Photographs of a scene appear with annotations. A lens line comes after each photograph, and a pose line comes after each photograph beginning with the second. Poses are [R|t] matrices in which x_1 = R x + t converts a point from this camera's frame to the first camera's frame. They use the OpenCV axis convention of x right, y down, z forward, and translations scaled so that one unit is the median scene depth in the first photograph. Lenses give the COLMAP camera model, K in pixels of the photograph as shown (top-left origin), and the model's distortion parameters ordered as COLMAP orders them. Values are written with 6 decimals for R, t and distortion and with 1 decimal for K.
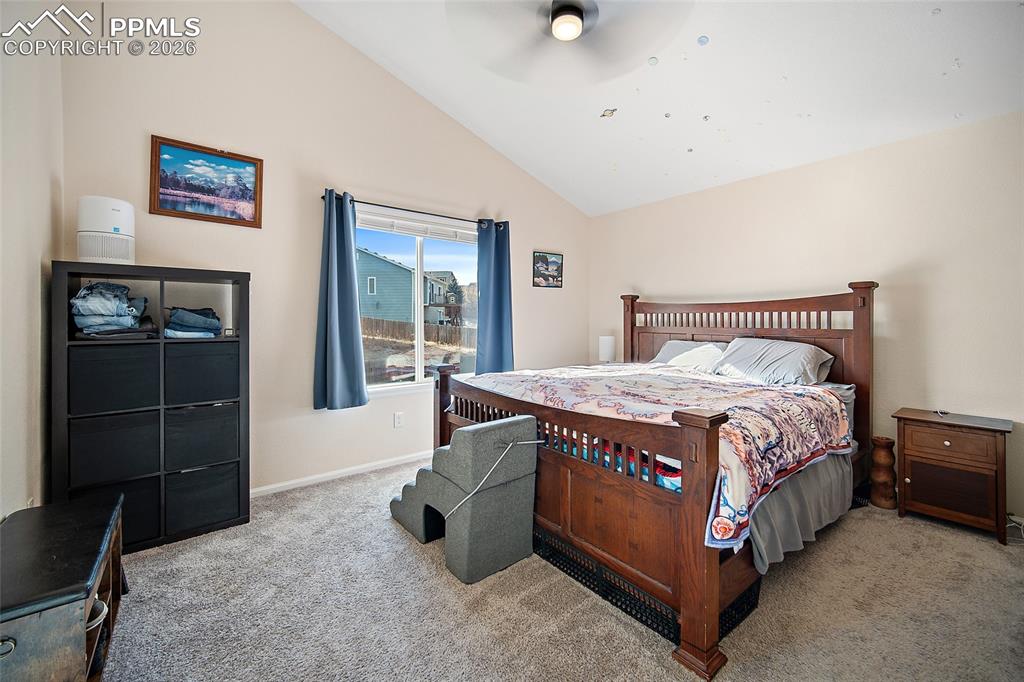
lens RADIAL K [[407.9, 0, 515.6], [0, 407.9, 334.1], [0, 0, 1]] dist [-0.000679, -0.000038]
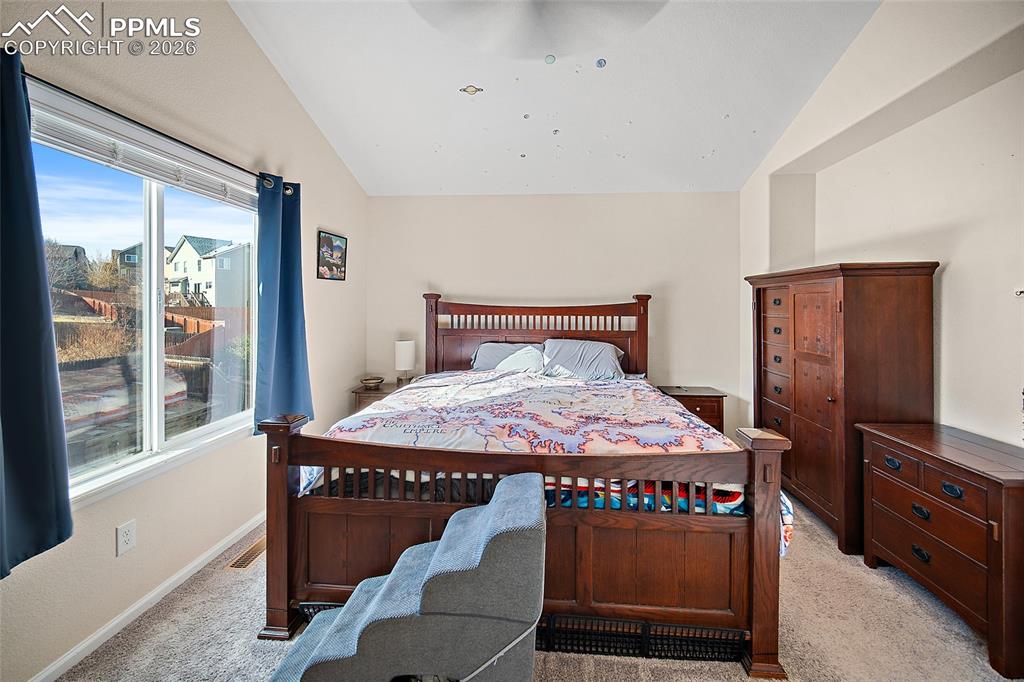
lens RADIAL K [[420.6, 0, 511.4], [0, 420.6, 317.5], [0, 0, 1]] dist [0.000884, 0.000184]
pose [[0.689108, -0.019243, 0.724403, -0.384023], [0.020046, 0.999771, 0.007489, -0.066668], [-0.724382, 0.009360, 0.689336, 0.339966]]
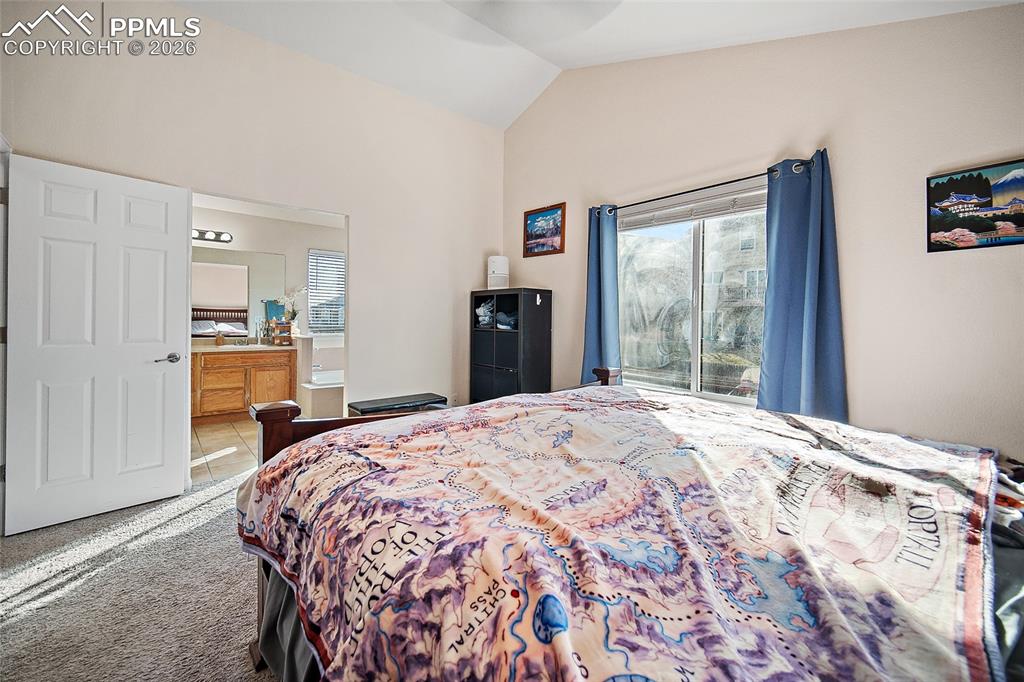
lens RADIAL K [[420.6, 0, 511.4], [0, 420.6, 317.5], [0, 0, 1]] dist [0.000884, 0.000184]
pose [[0.033412, -0.002186, -0.999439, 0.738593], [-0.047233, 0.998877, -0.003764, -0.026620], [0.998325, 0.047332, 0.033272, 0.747274]]
